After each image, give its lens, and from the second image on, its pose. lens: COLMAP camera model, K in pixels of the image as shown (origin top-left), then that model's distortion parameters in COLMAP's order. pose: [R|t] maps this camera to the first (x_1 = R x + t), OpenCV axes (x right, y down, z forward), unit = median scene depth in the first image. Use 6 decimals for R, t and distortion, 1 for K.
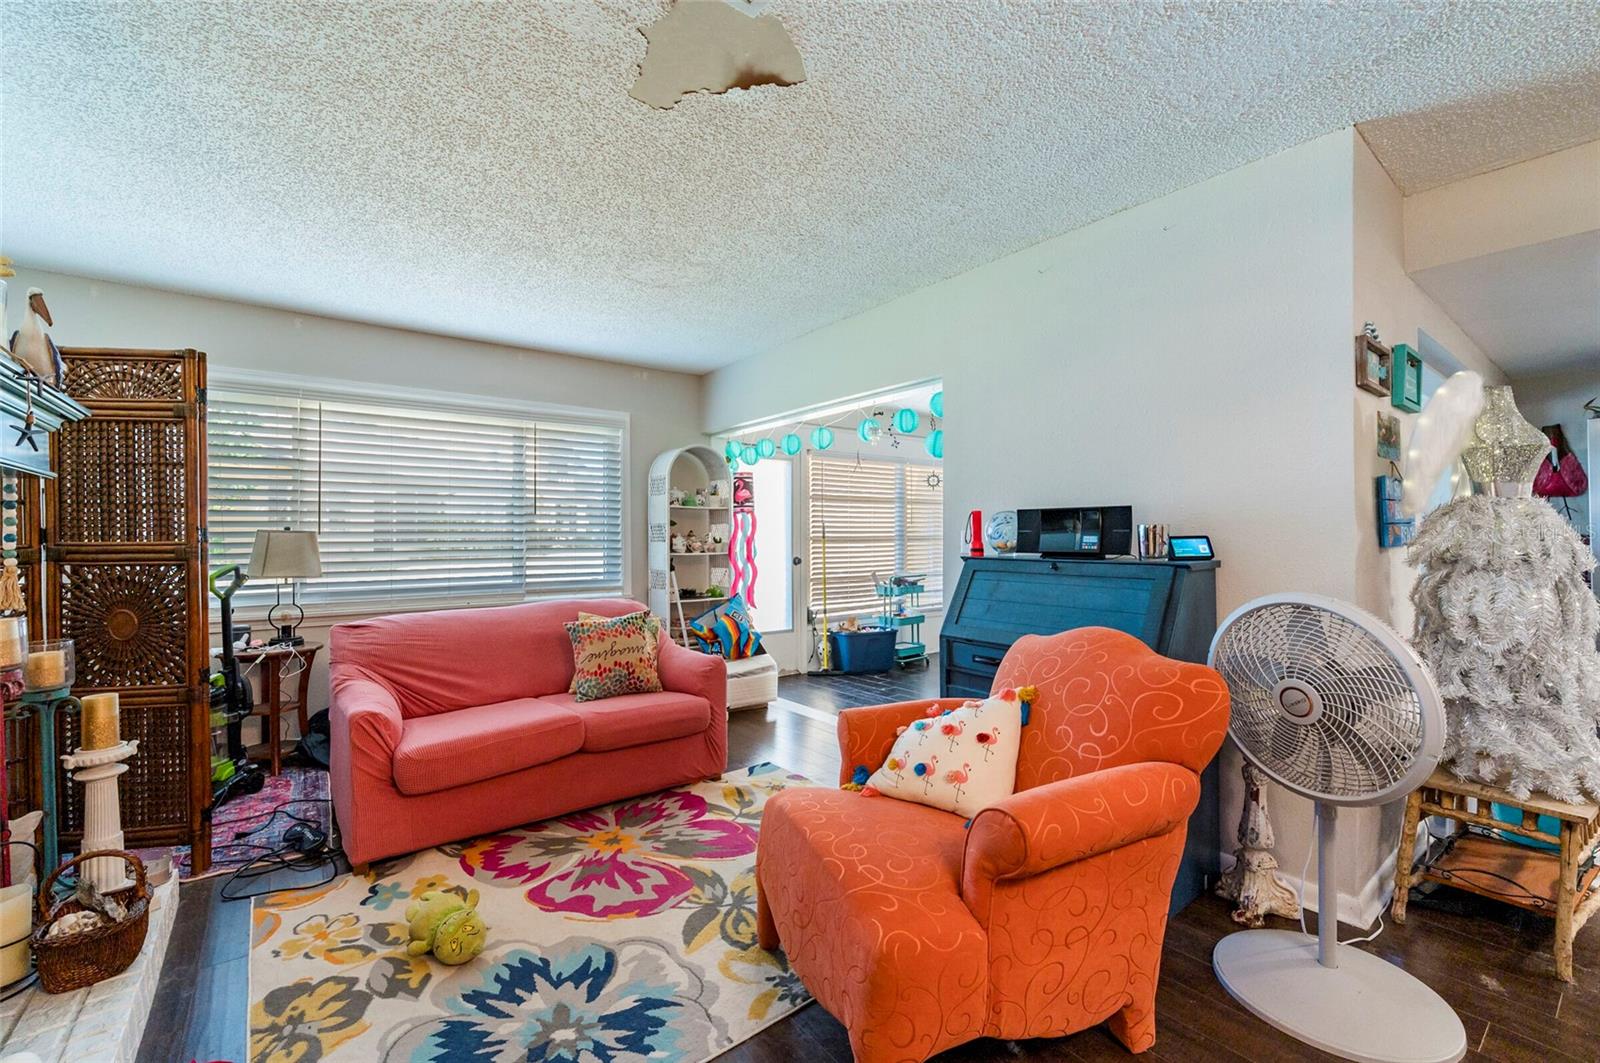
lens RADIAL K [[670.3, 0, 799.0], [0, 670.3, 533.5], [0, 0, 1]] dist [-0.002025, 0.001054]
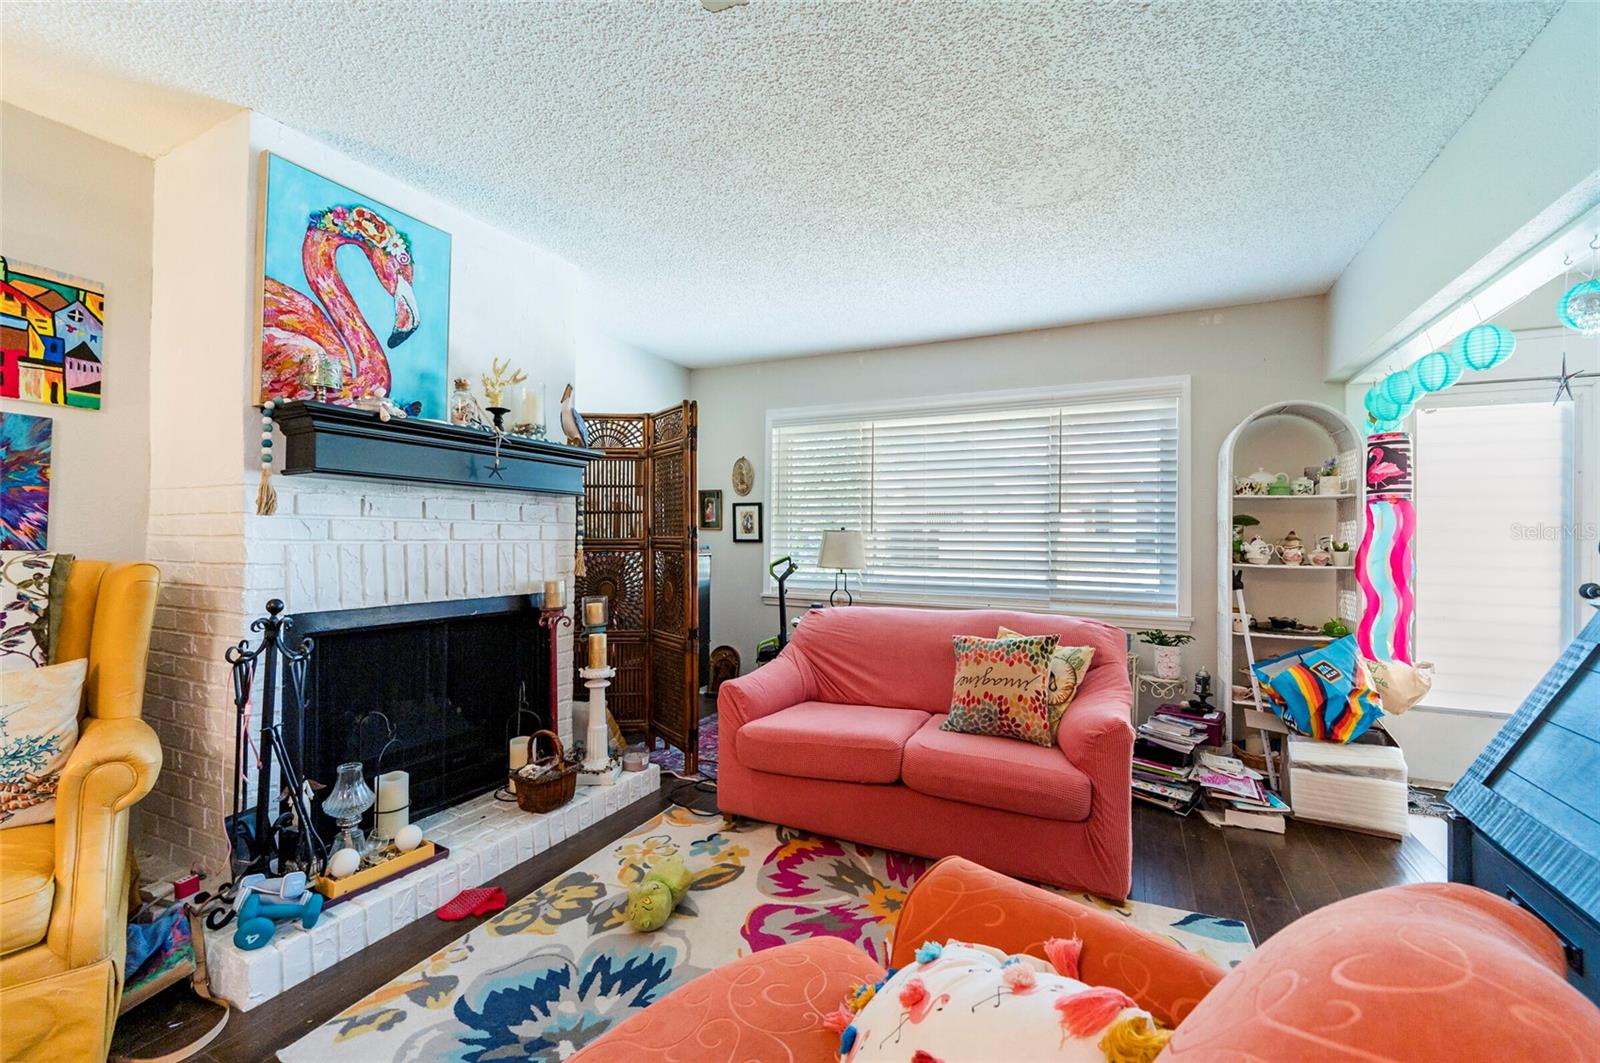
lens RADIAL K [[670.3, 0, 814.6], [0, 670.3, 529.9], [0, 0, 1]] dist [-0.002025, 0.001054]
pose [[0.460711, 0.000516, -0.887550, 0.342388], [-0.008463, 0.999957, -0.003811, 0.001356], [0.887510, 0.009268, 0.460696, 0.443322]]
